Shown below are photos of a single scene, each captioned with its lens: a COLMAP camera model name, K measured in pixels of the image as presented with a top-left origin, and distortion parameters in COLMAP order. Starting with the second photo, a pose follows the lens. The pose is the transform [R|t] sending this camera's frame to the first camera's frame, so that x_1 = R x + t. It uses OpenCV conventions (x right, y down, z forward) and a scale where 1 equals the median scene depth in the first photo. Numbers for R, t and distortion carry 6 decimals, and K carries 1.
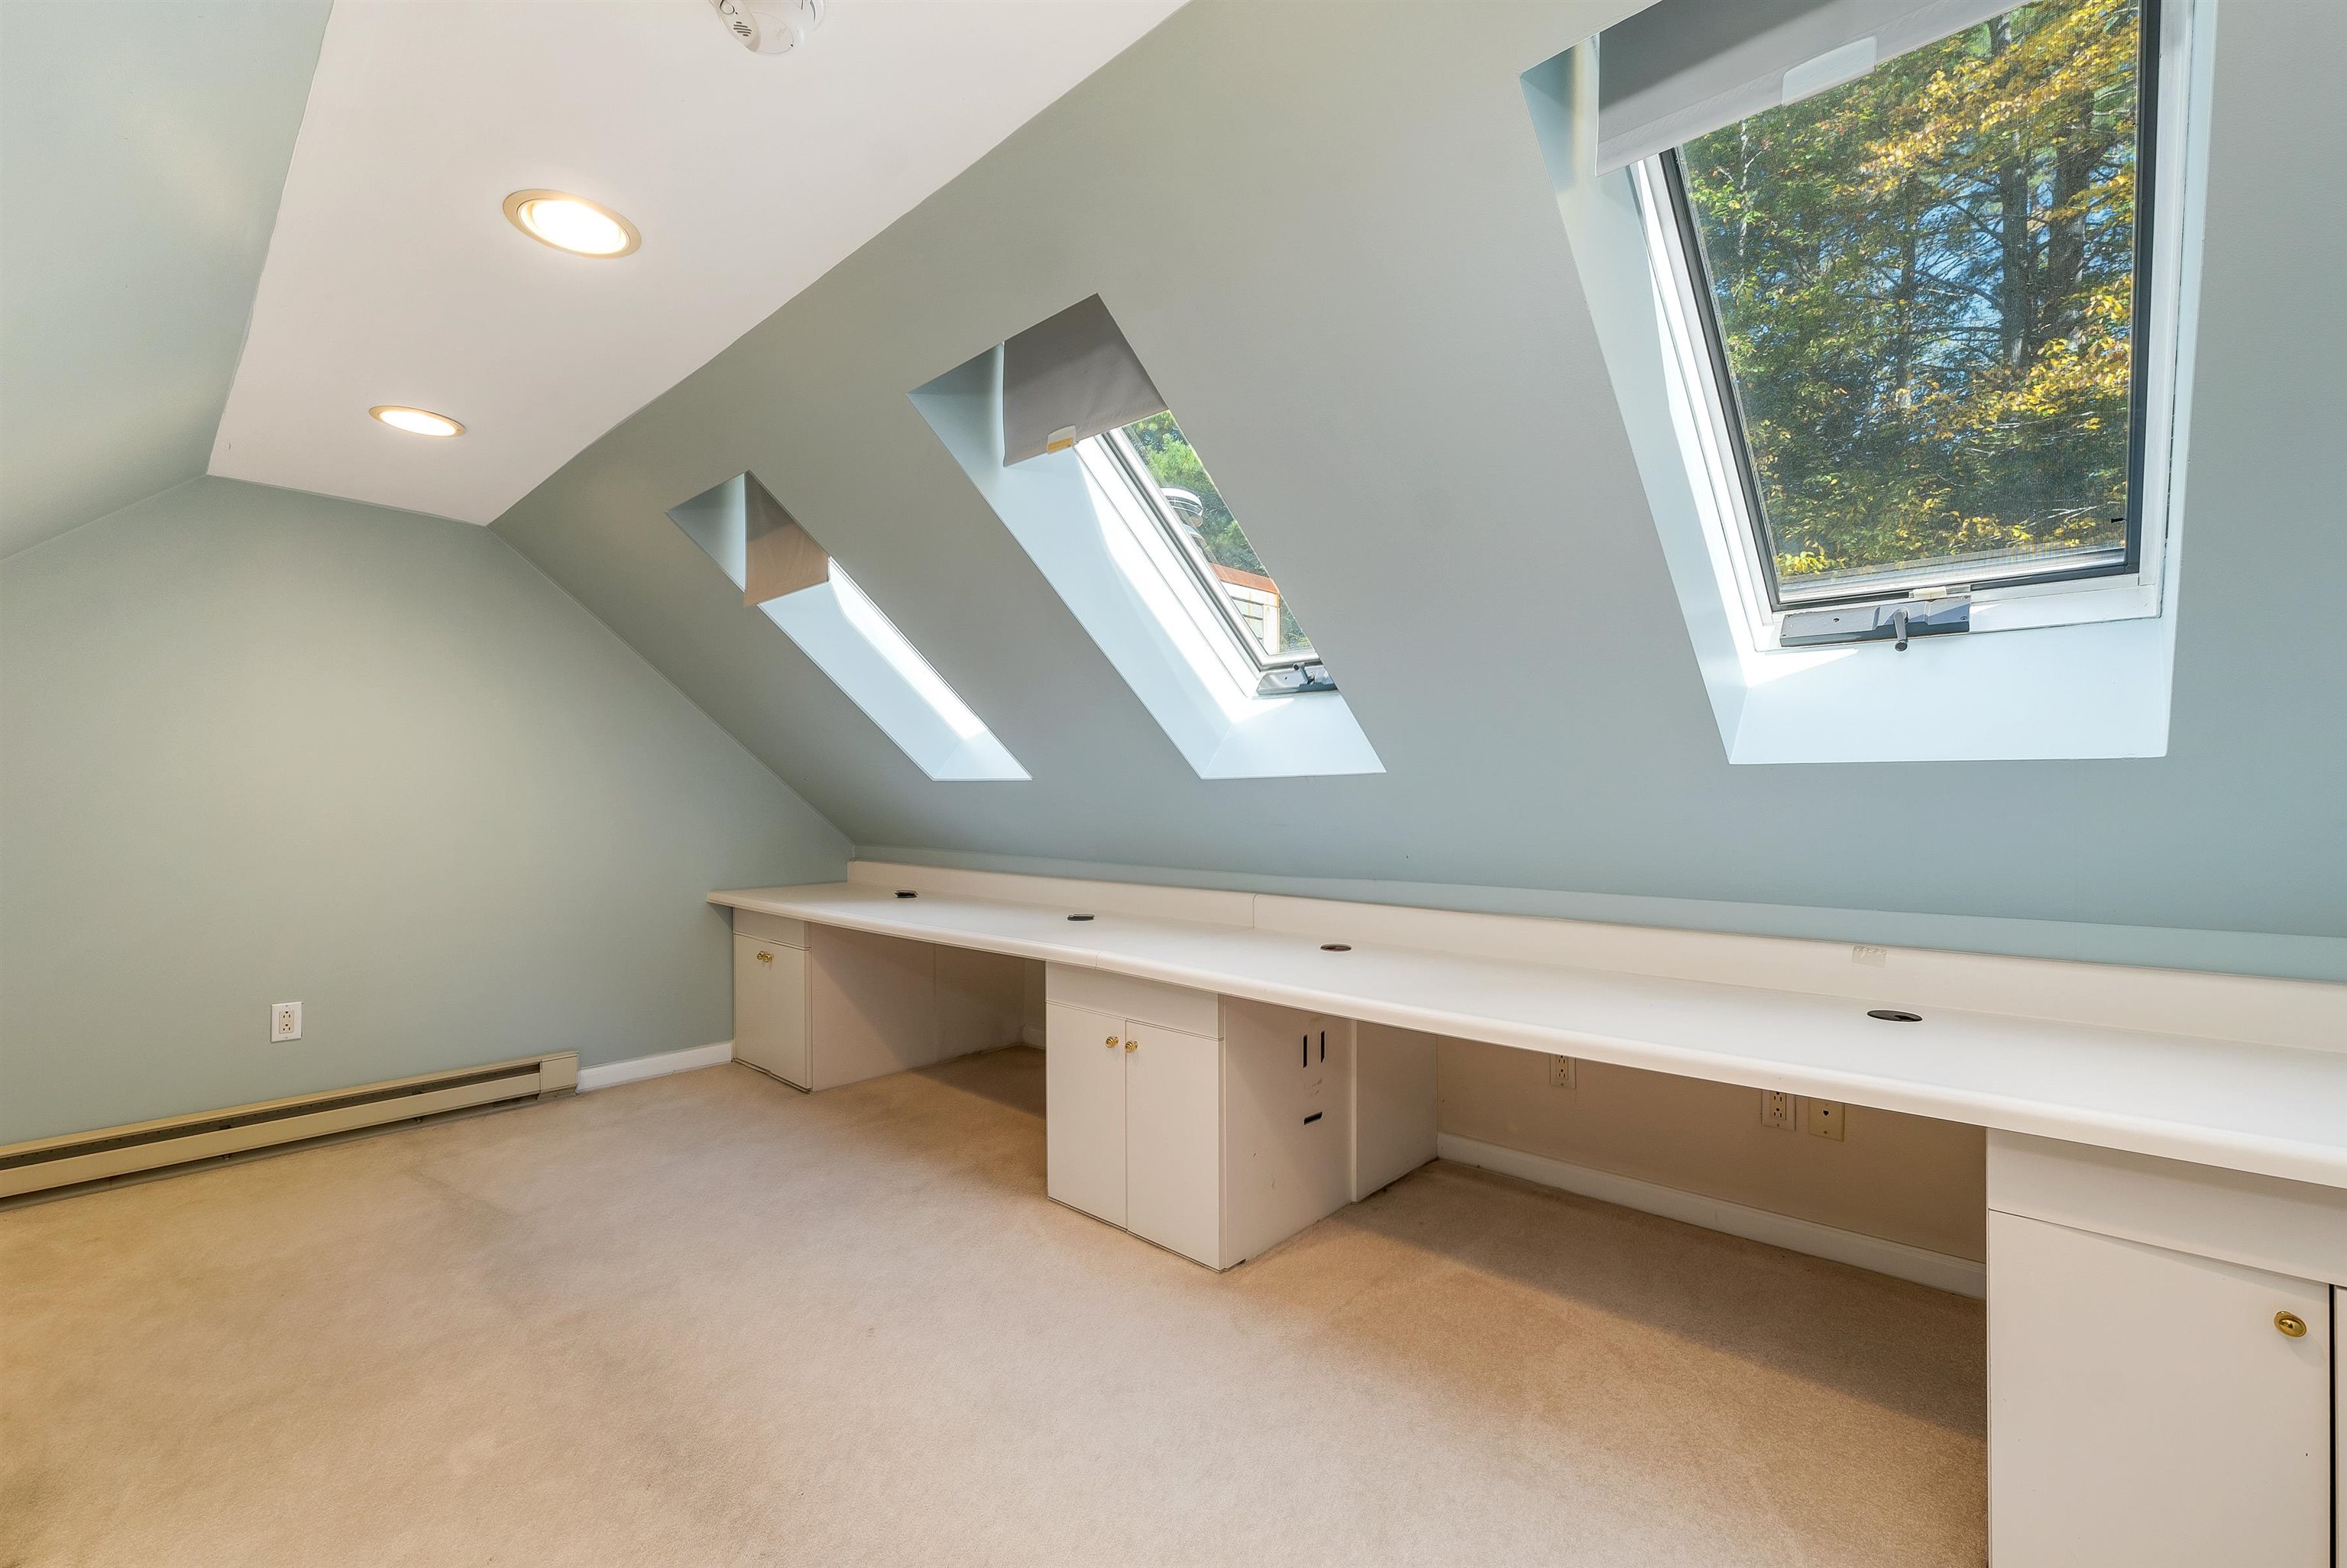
lens RADIAL K [[987.3, 0, 1173.7], [0, 987.3, 810.5], [0, 0, 1]] dist [0.000281, -0.000478]
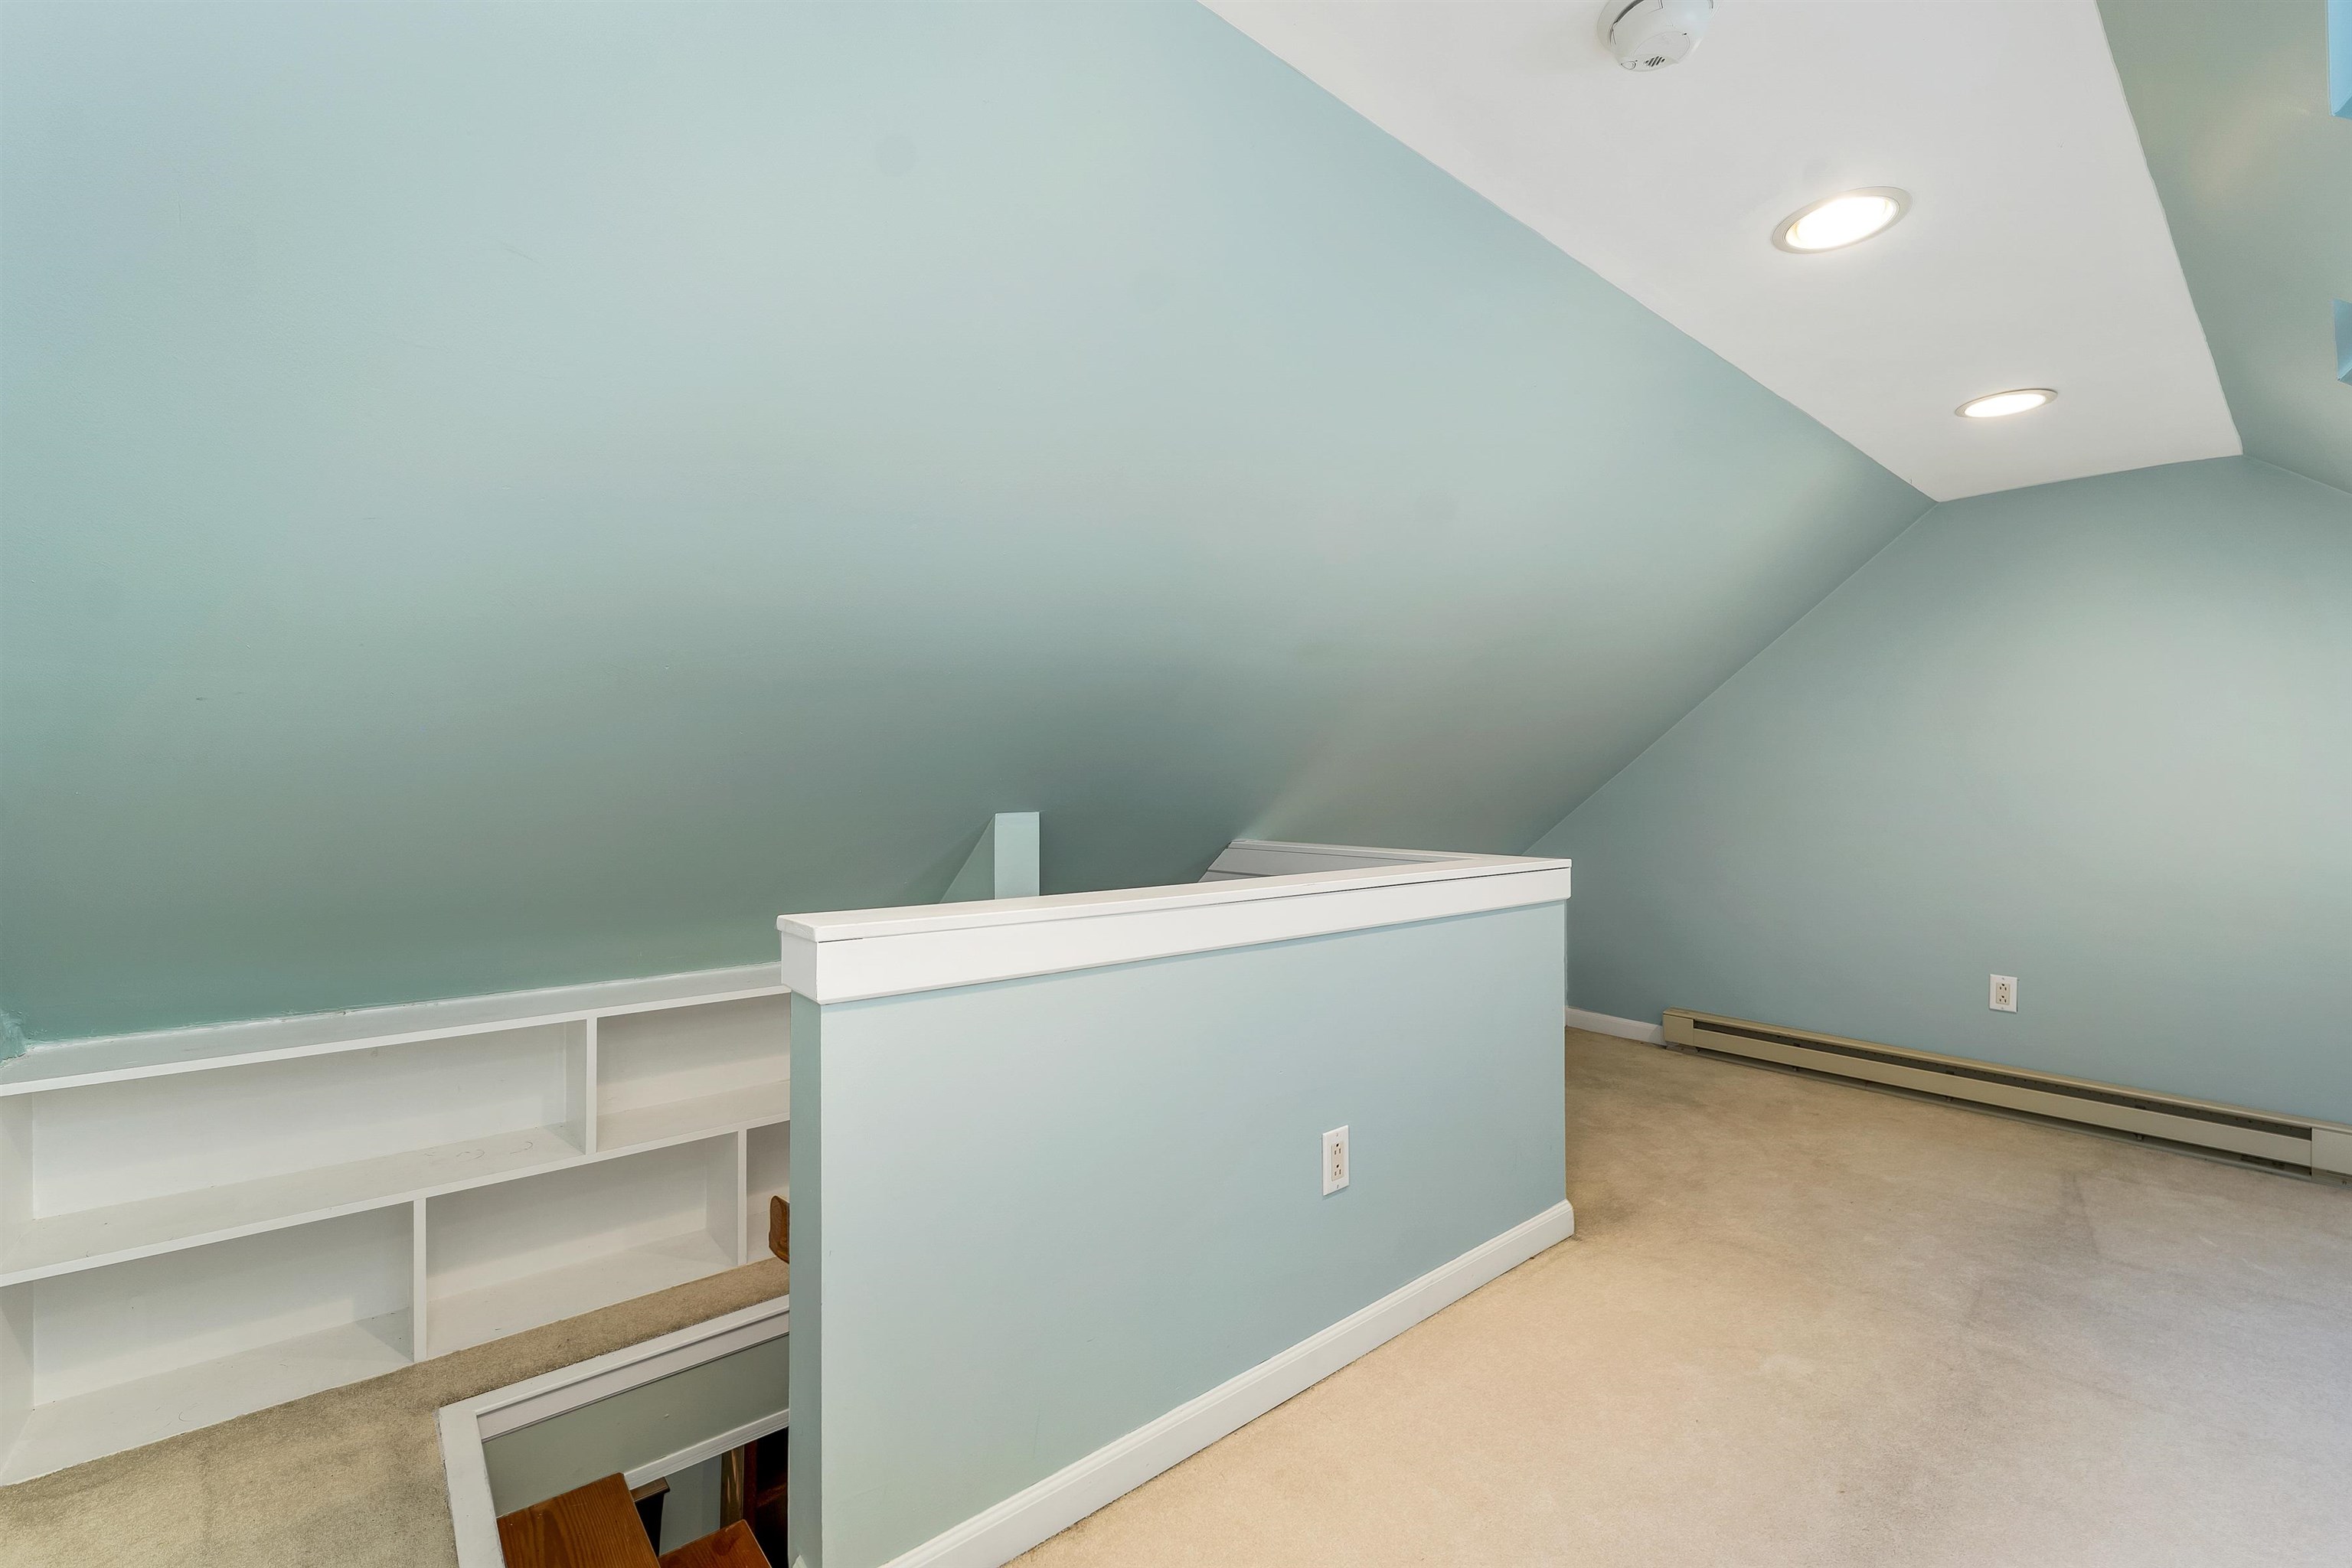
lens RADIAL K [[989.6, 0, 1176.2], [0, 989.6, 810.6], [0, 0, 1]] dist [0.000281, -0.000478]
pose [[-0.097468, 0.038426, -0.994497, 0.309273], [-0.021554, 0.998938, 0.040710, -0.009486], [0.995005, 0.025403, -0.096536, 0.270713]]
